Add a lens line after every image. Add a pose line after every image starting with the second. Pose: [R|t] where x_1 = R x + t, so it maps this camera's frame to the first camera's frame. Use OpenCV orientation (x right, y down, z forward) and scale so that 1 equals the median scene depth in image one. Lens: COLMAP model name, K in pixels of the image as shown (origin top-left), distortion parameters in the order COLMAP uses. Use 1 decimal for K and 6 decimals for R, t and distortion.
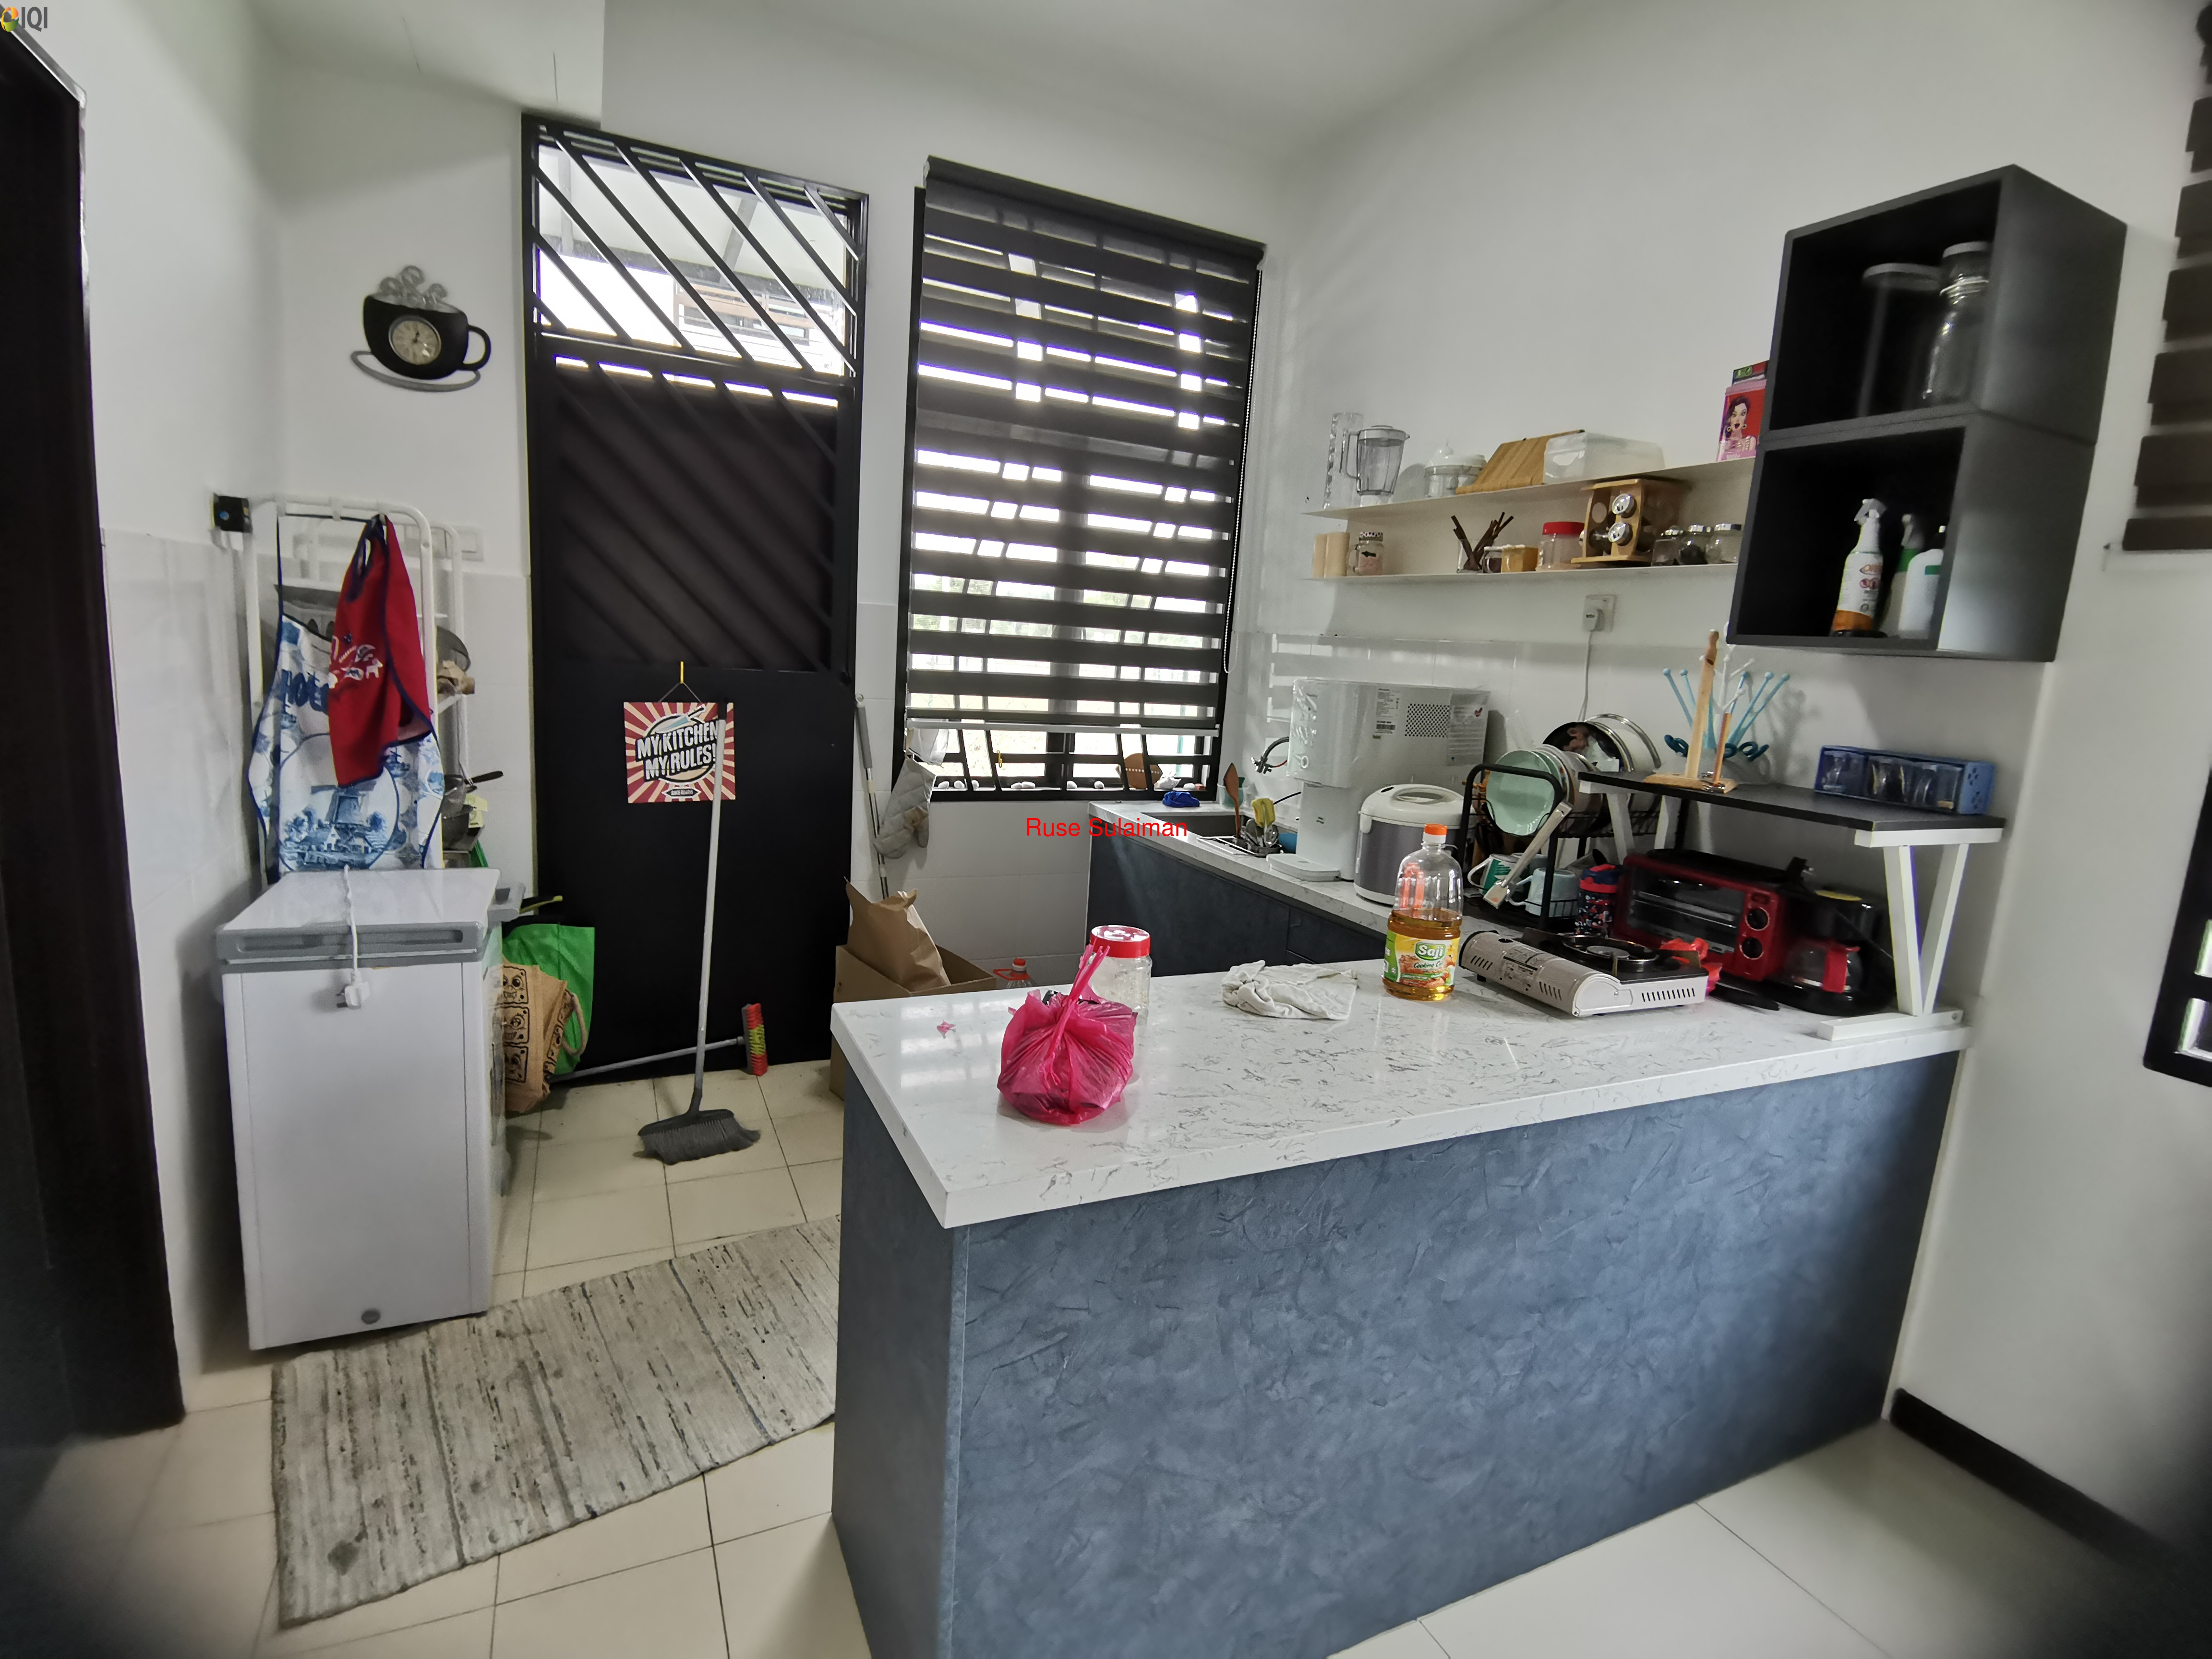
lens RADIAL K [[1094.6, 0, 1098.4], [0, 1094.6, 831.9], [0, 0, 1]] dist [-0.000675, -0.011720]
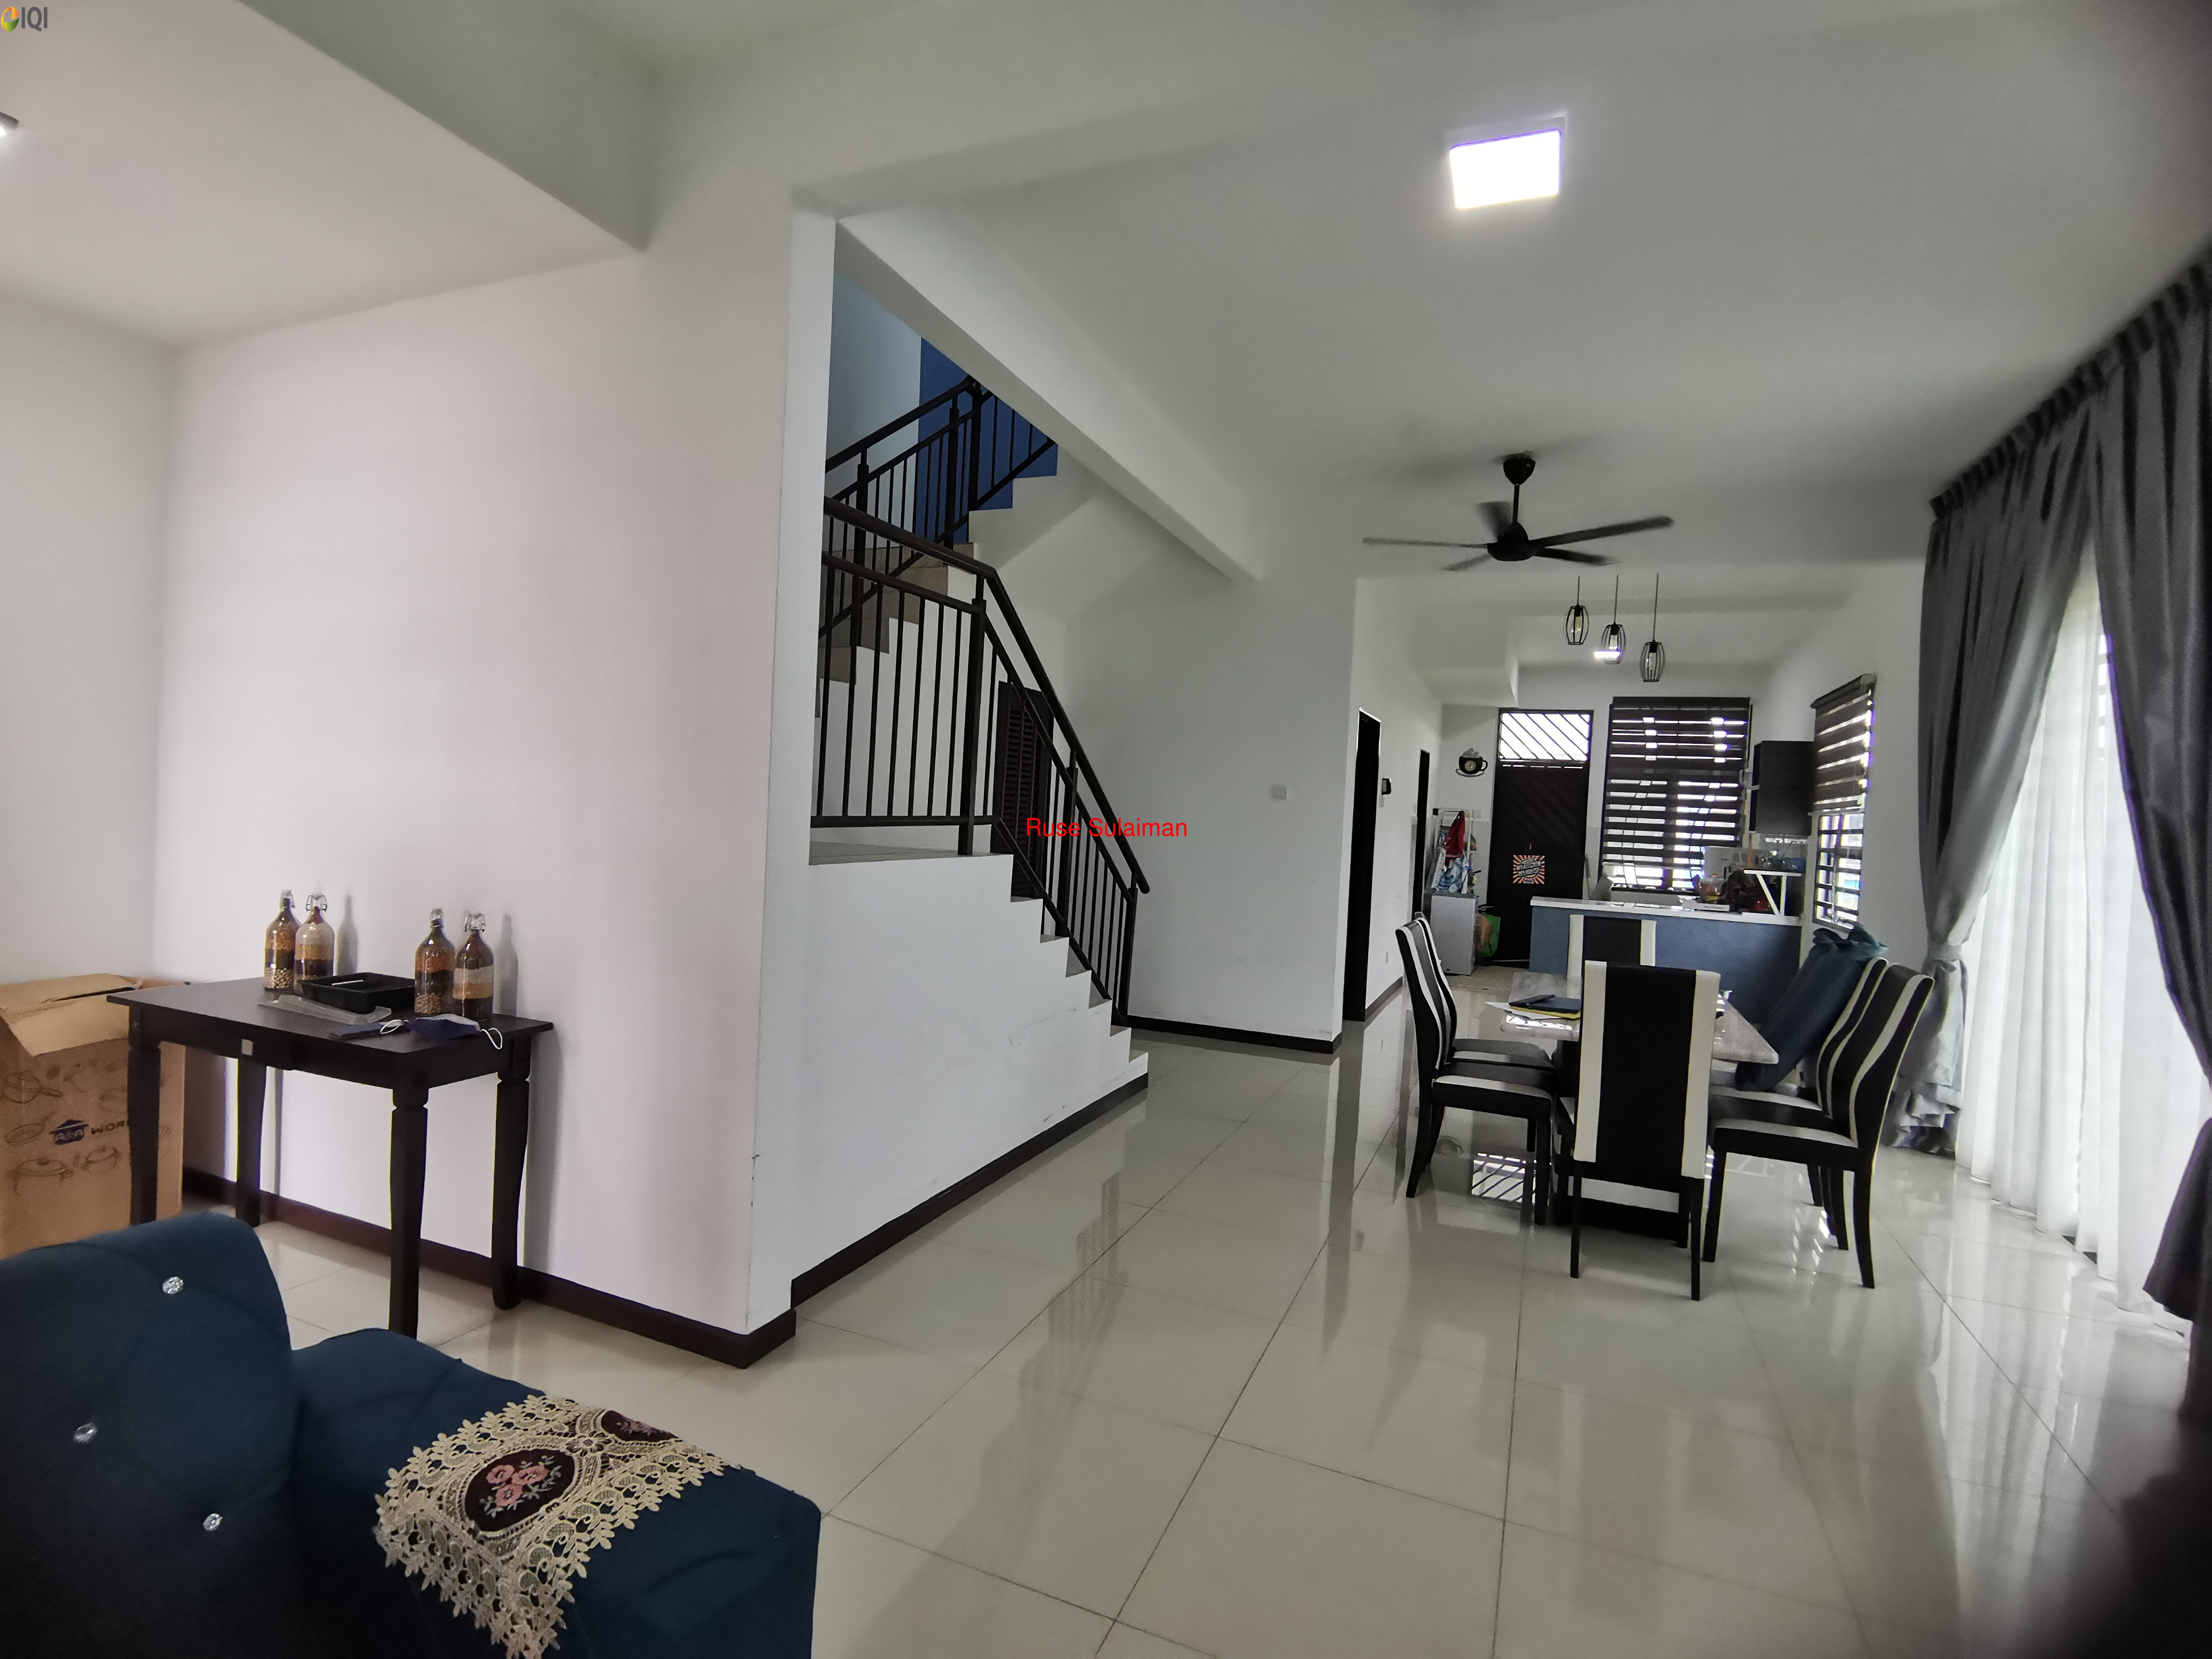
lens RADIAL K [[1094.6, 0, 1098.4], [0, 1094.6, 831.9], [0, 0, 1]] dist [-0.000675, -0.011720]
pose [[0.675607, -0.015390, -0.737101, 1.160694], [-0.131371, 0.981269, -0.140899, 0.443645], [0.725463, 0.192027, 0.660930, -2.138596]]
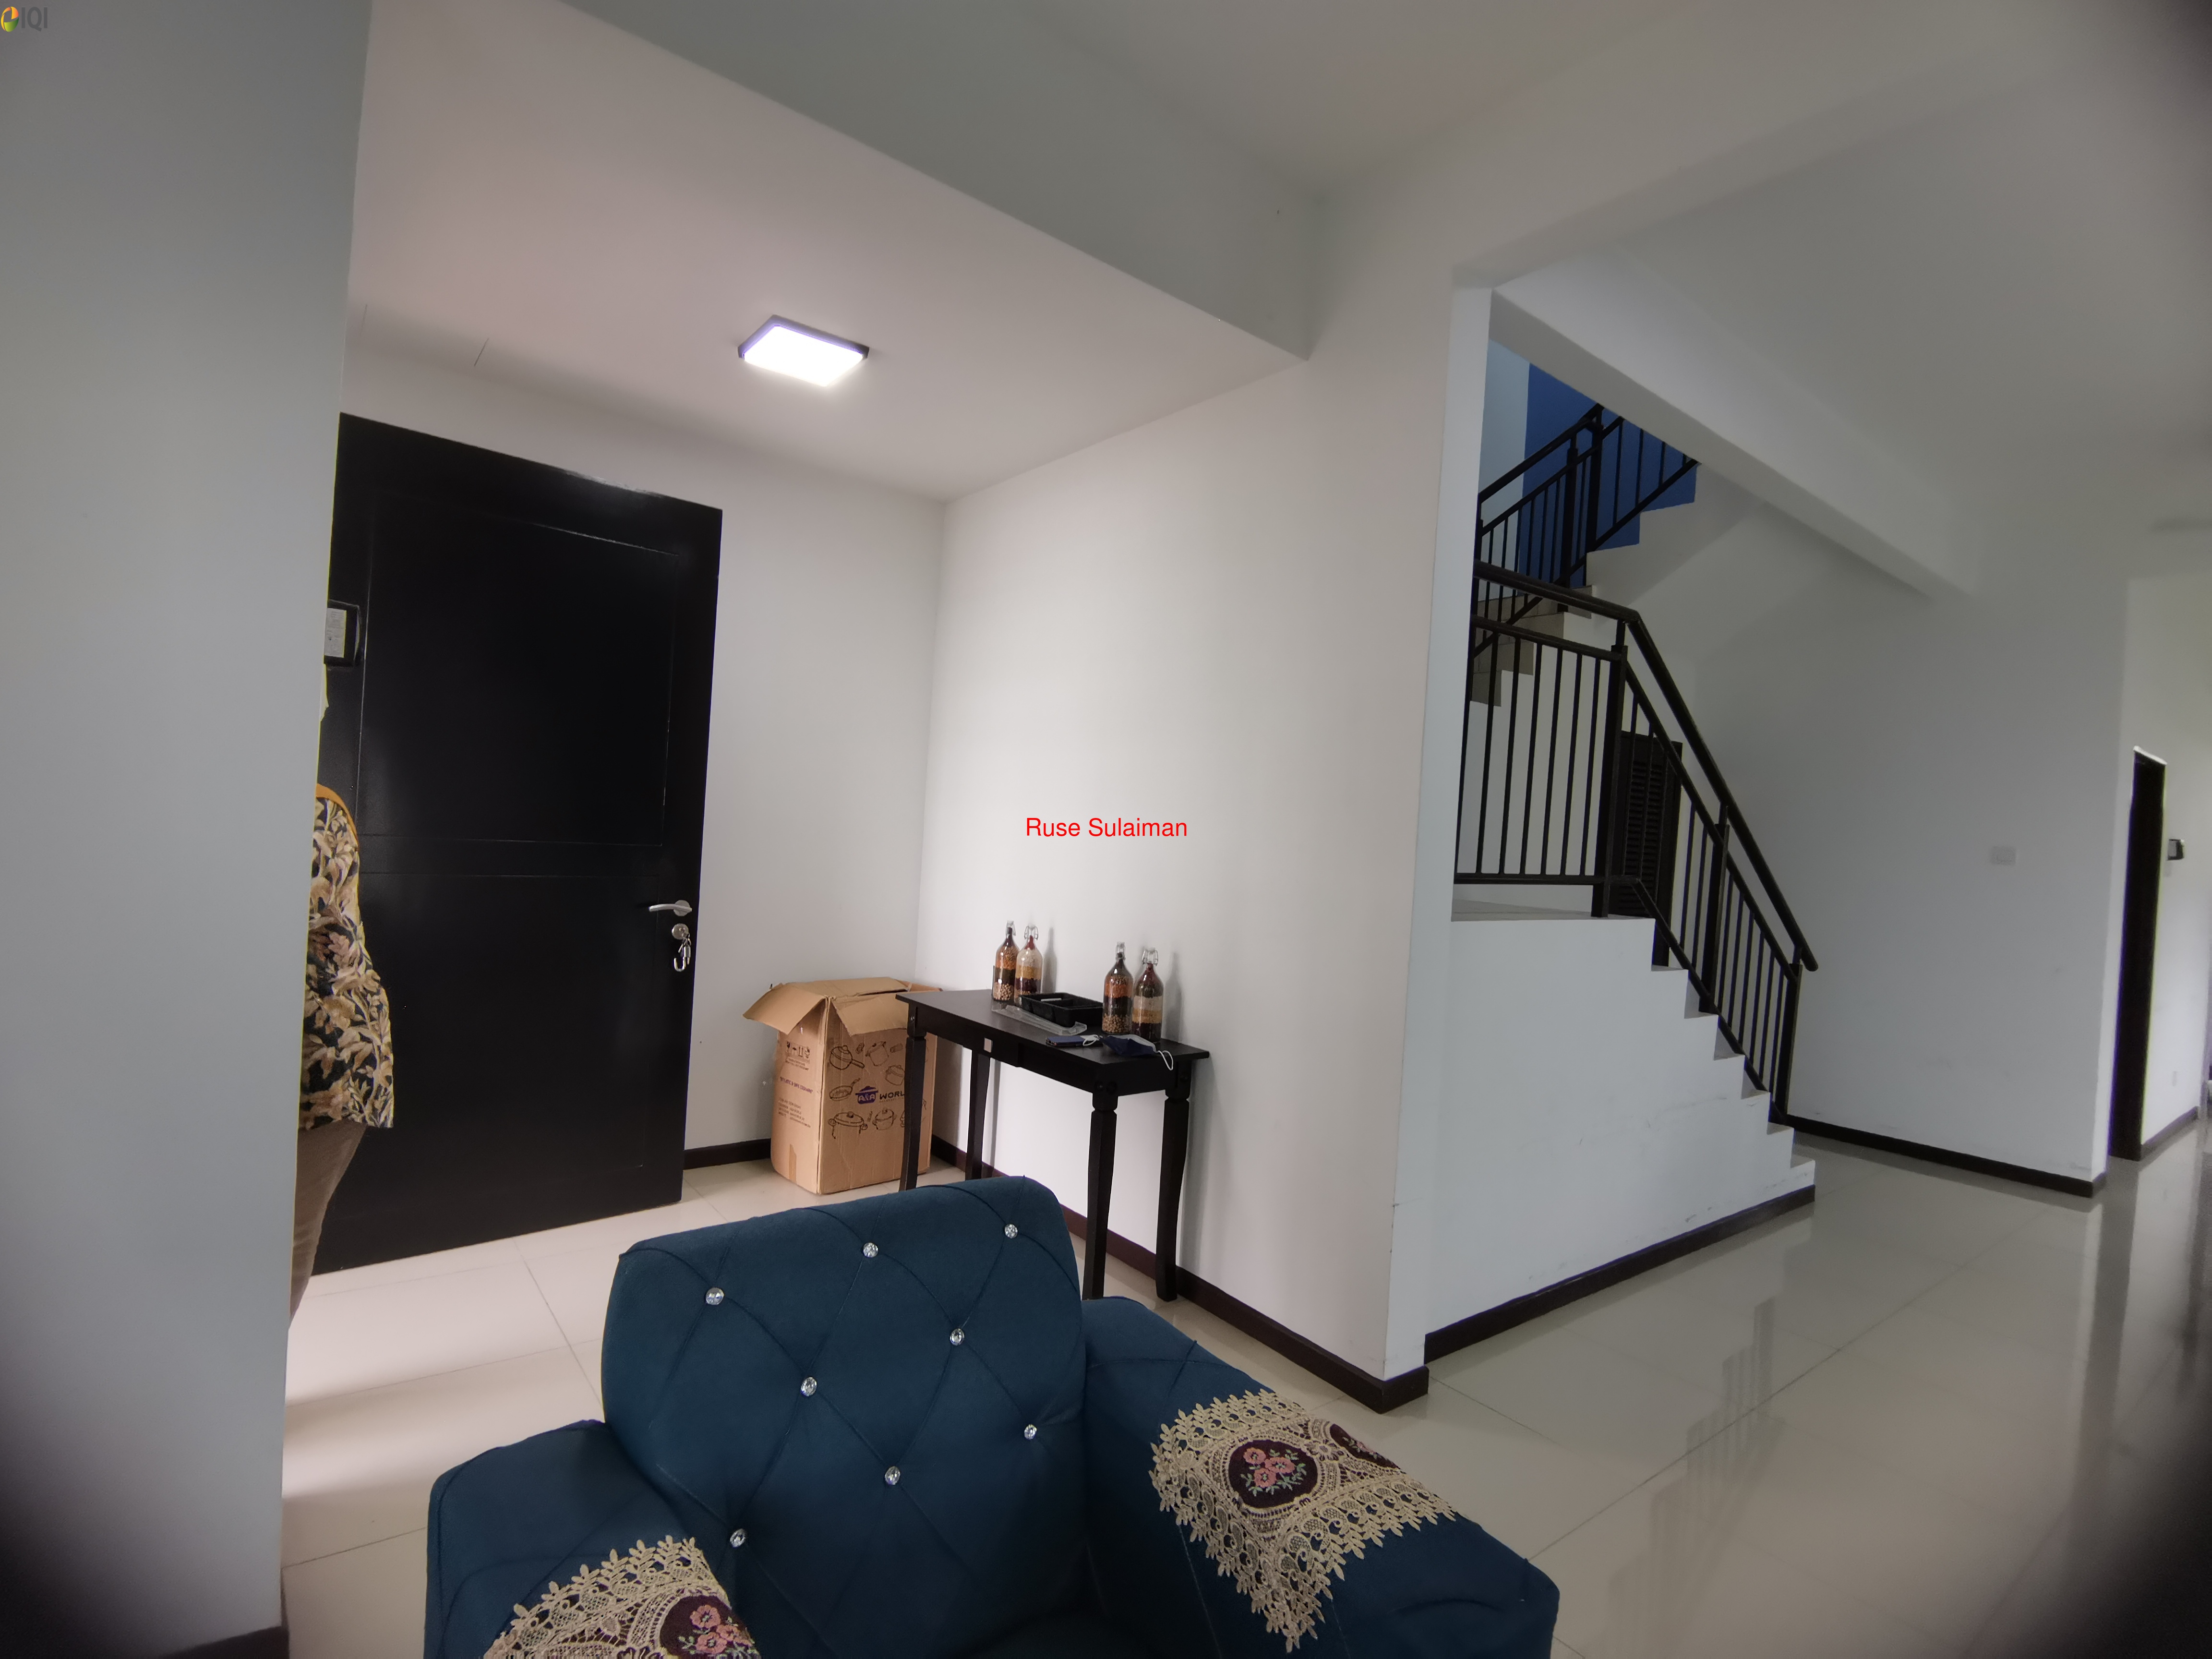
lens RADIAL K [[1075.6, 0, 1075.7], [0, 1075.6, 840.5], [0, 0, 1]] dist [0.010904, -0.010269]
pose [[0.217083, -0.040746, -0.975302, 1.141094], [-0.214263, 0.972774, -0.088331, 0.456206], [0.952348, 0.228147, 0.202443, -2.209225]]
